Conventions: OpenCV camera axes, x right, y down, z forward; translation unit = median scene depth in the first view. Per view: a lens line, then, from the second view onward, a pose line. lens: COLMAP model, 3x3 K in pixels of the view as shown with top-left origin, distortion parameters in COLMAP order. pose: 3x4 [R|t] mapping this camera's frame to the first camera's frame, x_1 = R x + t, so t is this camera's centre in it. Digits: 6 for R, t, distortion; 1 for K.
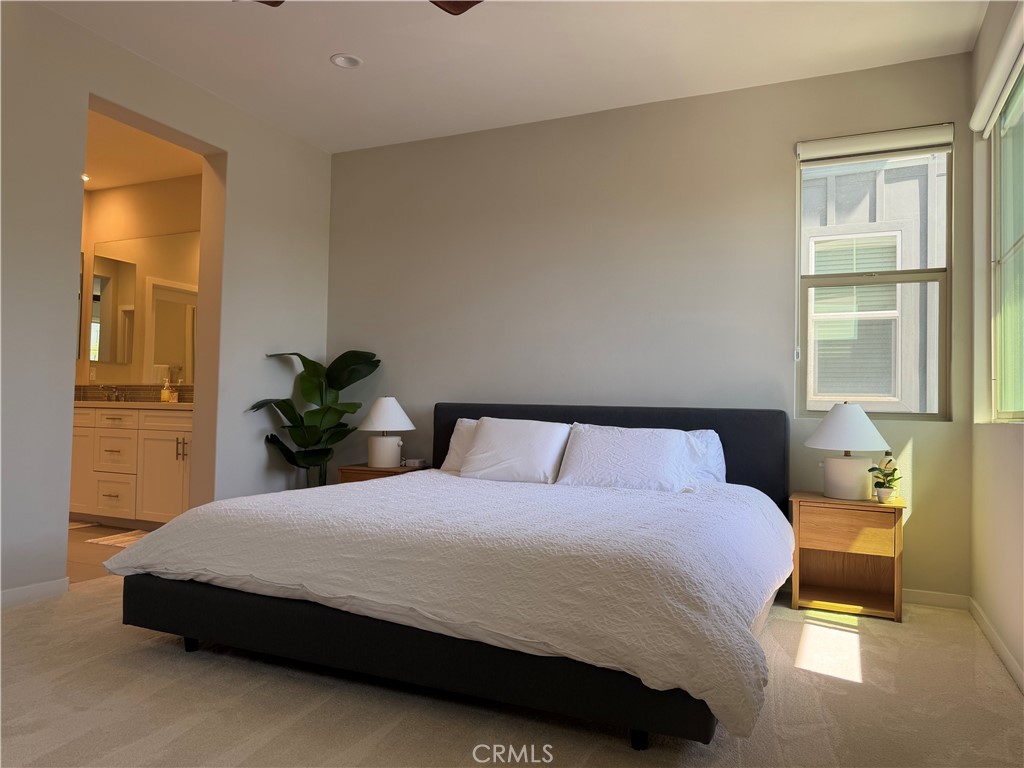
lens RADIAL K [[721.8, 0, 512.0], [0, 721.8, 384.0], [0, 0, 1]] dist [0.102068, -0.127076]
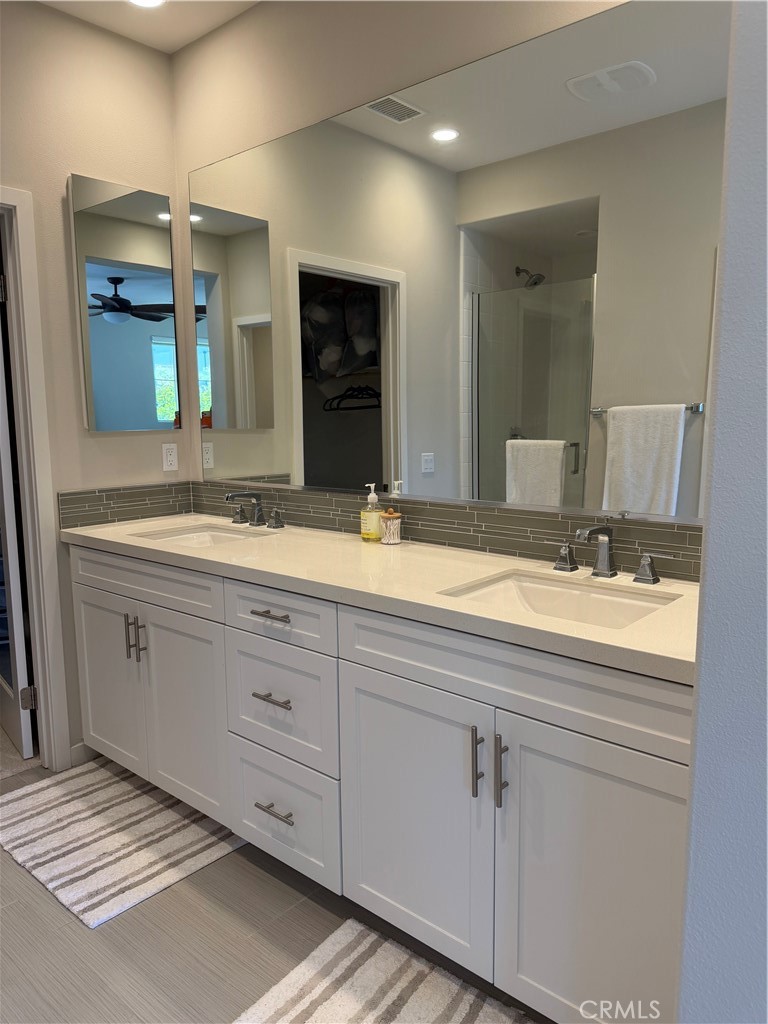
lens RADIAL K [[721.8, 0, 384.0], [0, 721.8, 512.0], [0, 0, 1]] dist [0.102068, -0.127076]
pose [[0.961338, 0.009591, -0.275203, -0.294291], [0.035086, 0.986982, 0.156959, -0.044117], [0.273126, -0.160546, 0.948487, 0.516088]]
